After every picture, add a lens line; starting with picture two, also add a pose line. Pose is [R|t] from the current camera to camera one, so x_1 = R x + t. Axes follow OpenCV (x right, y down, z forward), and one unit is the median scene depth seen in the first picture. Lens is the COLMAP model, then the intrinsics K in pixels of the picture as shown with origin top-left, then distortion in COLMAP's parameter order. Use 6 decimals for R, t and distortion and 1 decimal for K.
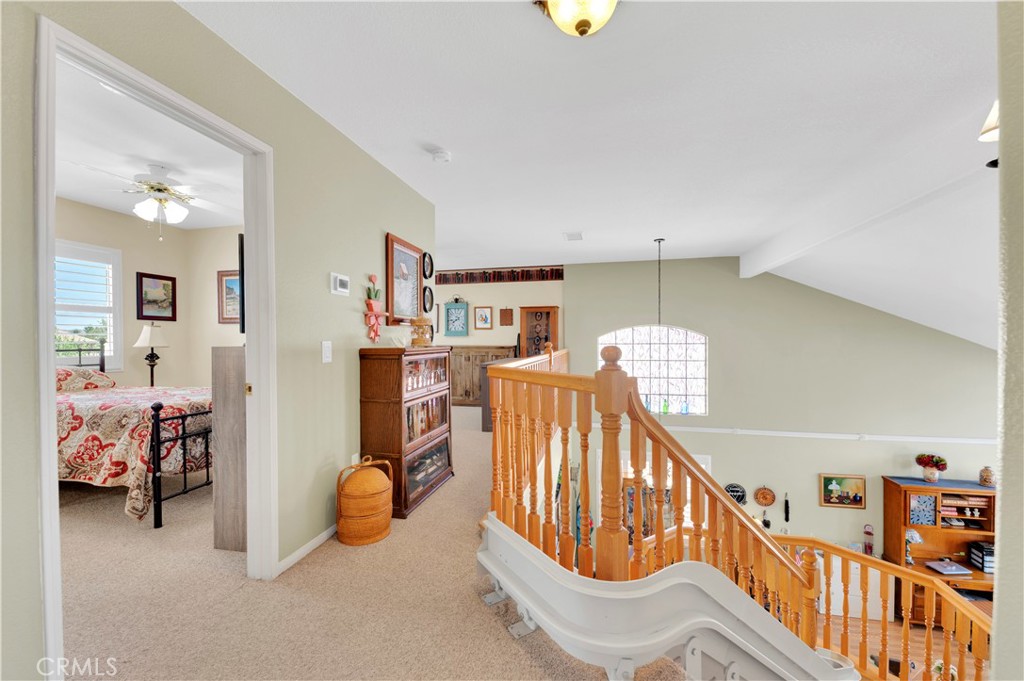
lens RADIAL K [[408.3, 0, 515.5], [0, 408.3, 343.2], [0, 0, 1]] dist [0.016025, -0.011544]
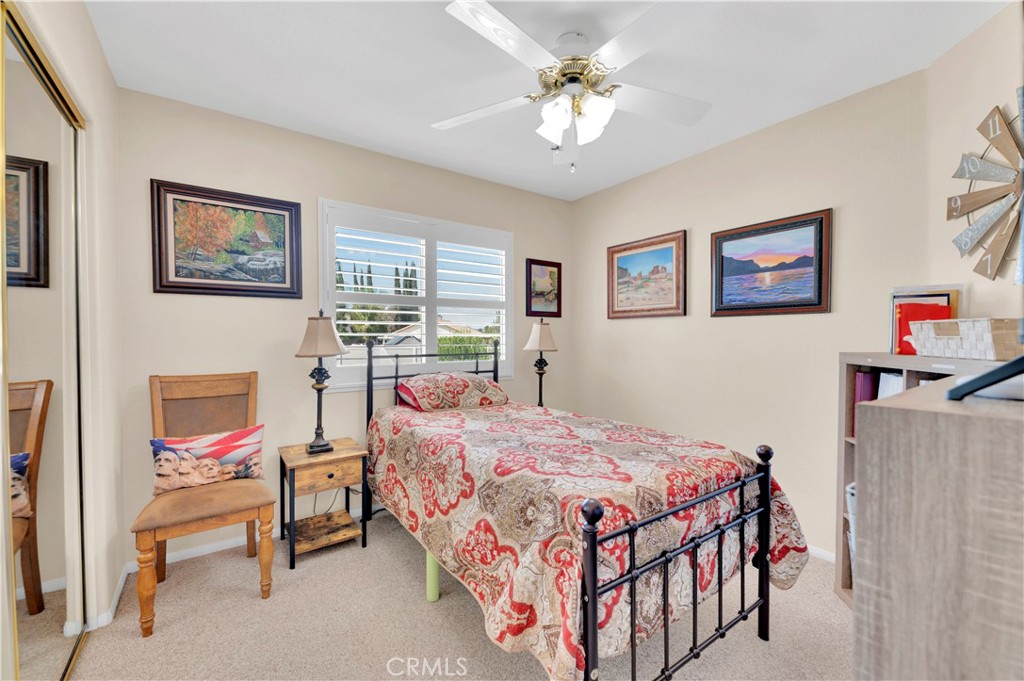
lens RADIAL K [[408.3, 0, 515.5], [0, 408.3, 343.2], [0, 0, 1]] dist [0.016025, -0.011544]
pose [[0.742348, 0.015273, -0.669841, -0.608347], [-0.007809, 0.999869, 0.014143, -0.023487], [0.669969, -0.005268, 0.742370, 0.591286]]
